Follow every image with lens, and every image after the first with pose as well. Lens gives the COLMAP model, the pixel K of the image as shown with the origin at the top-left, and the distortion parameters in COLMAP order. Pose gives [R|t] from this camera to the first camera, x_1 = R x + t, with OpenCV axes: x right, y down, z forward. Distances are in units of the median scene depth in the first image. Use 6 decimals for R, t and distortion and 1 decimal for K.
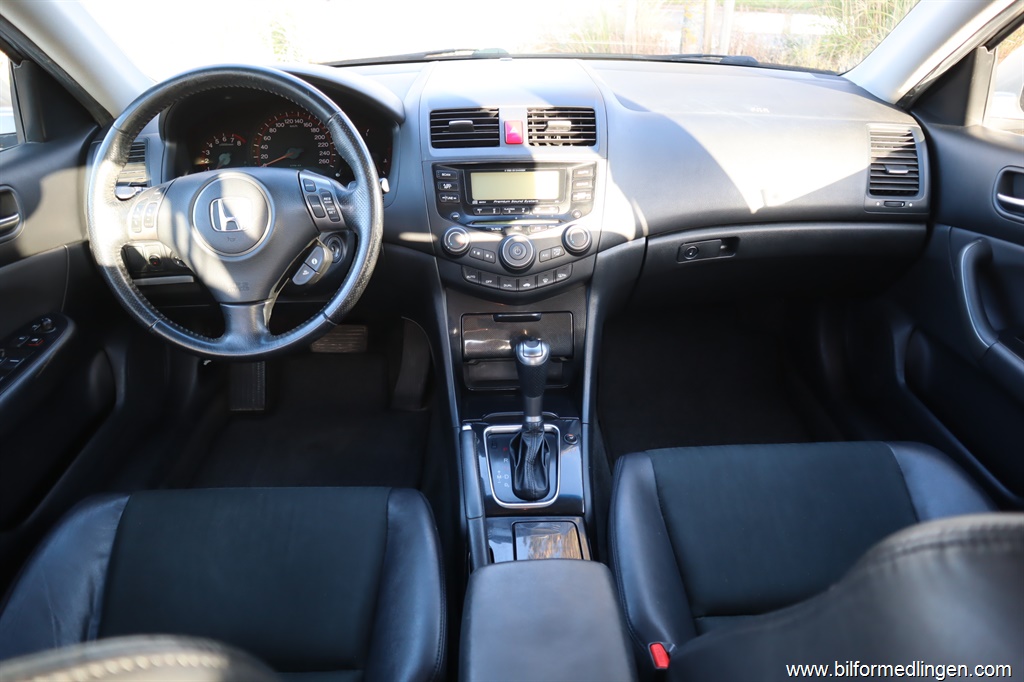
lens RADIAL K [[722.1, 0, 512.0], [0, 722.1, 341.0], [0, 0, 1]] dist [-0.125196, 0.090409]
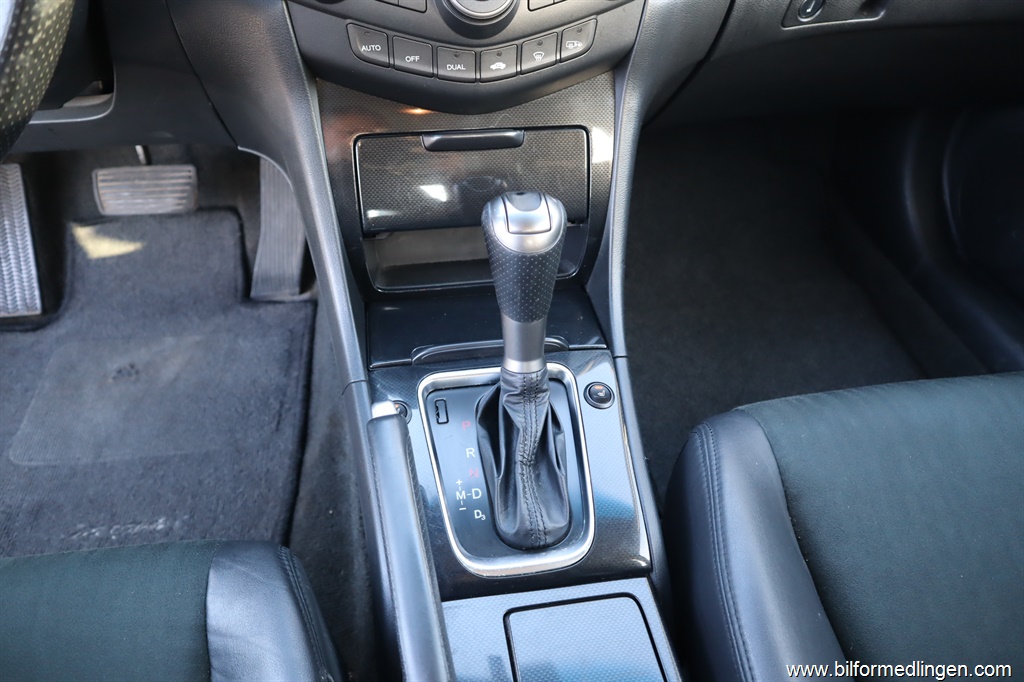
lens RADIAL K [[722.1, 0, 512.0], [0, 722.1, 341.0], [0, 0, 1]] dist [-0.125196, 0.090409]
pose [[0.990476, -0.053599, 0.126827, -0.036361], [0.022672, 0.972035, 0.233740, -0.014573], [-0.135808, -0.228638, 0.963992, 0.541360]]
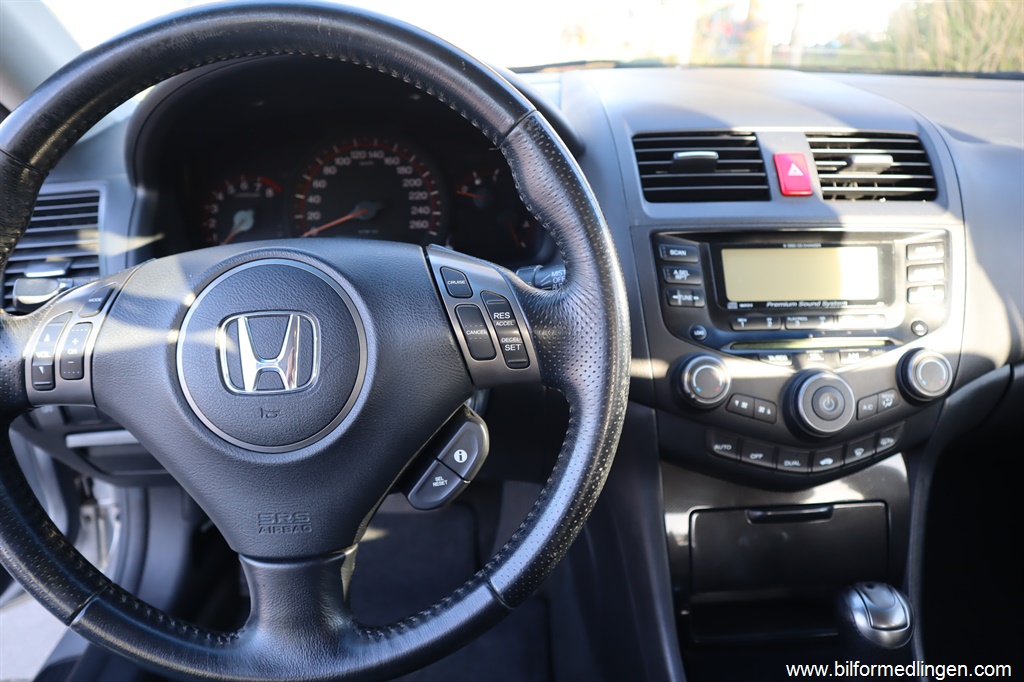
lens RADIAL K [[722.1, 0, 512.0], [0, 722.1, 341.0], [0, 0, 1]] dist [-0.125196, 0.090409]
pose [[0.999995, -0.003141, -0.000492, -0.211050], [0.003090, 0.996581, -0.082566, -0.124649], [0.000750, 0.082564, 0.996586, 0.483292]]
